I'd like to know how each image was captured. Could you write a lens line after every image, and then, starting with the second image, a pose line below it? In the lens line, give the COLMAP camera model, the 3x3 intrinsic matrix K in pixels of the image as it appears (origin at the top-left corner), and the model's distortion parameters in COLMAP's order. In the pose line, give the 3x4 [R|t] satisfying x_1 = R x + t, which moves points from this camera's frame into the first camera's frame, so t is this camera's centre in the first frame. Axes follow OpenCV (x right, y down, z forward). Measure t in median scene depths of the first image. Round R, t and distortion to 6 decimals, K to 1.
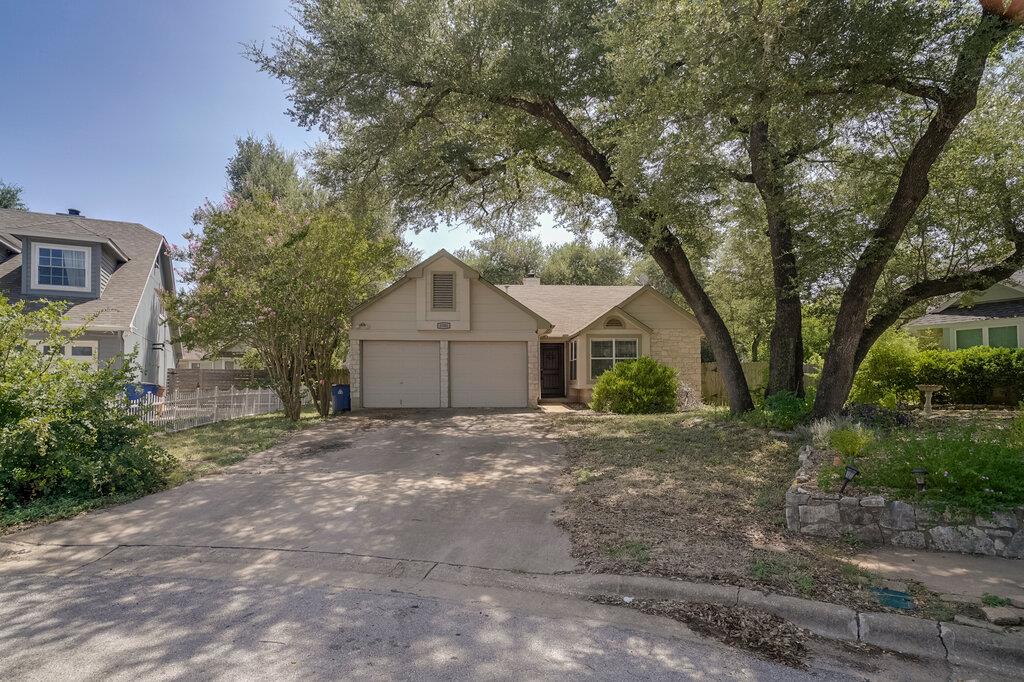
lens RADIAL K [[514.5, 0, 512.0], [0, 514.5, 341.0], [0, 0, 1]] dist [-0.042117, 0.000273]
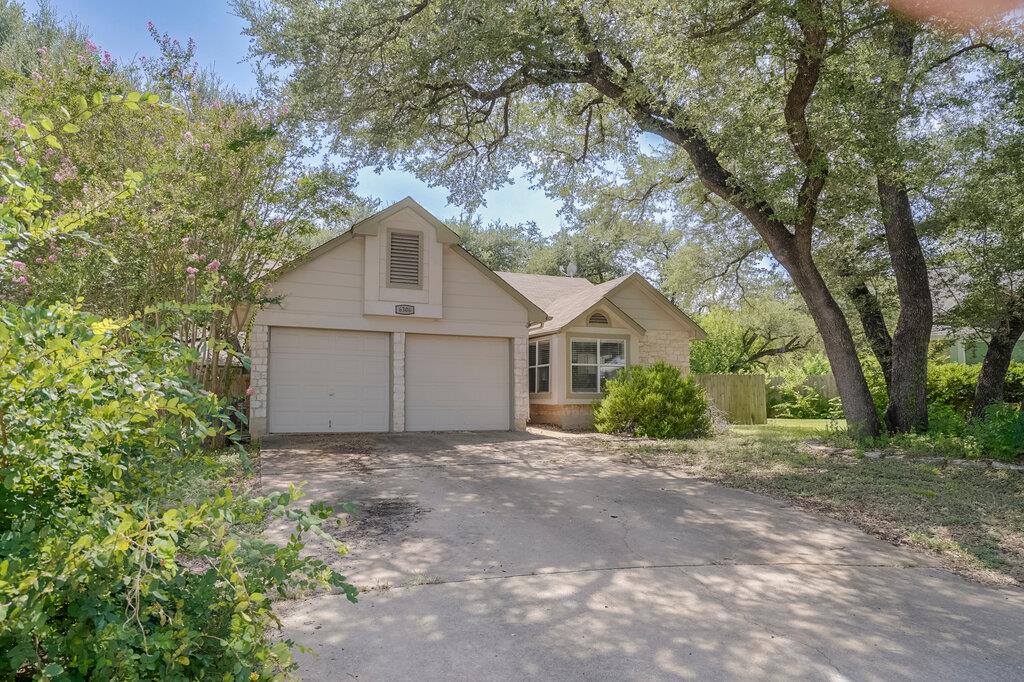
lens RADIAL K [[618.0, 0, 511.9], [0, 618.0, 318.7], [0, 0, 1]] dist [0.001794, 0.000621]
pose [[0.954927, 0.044940, 0.293418, -0.232759], [-0.030636, 0.998116, -0.053167, 0.020502], [-0.295255, 0.041782, 0.954505, 0.181575]]
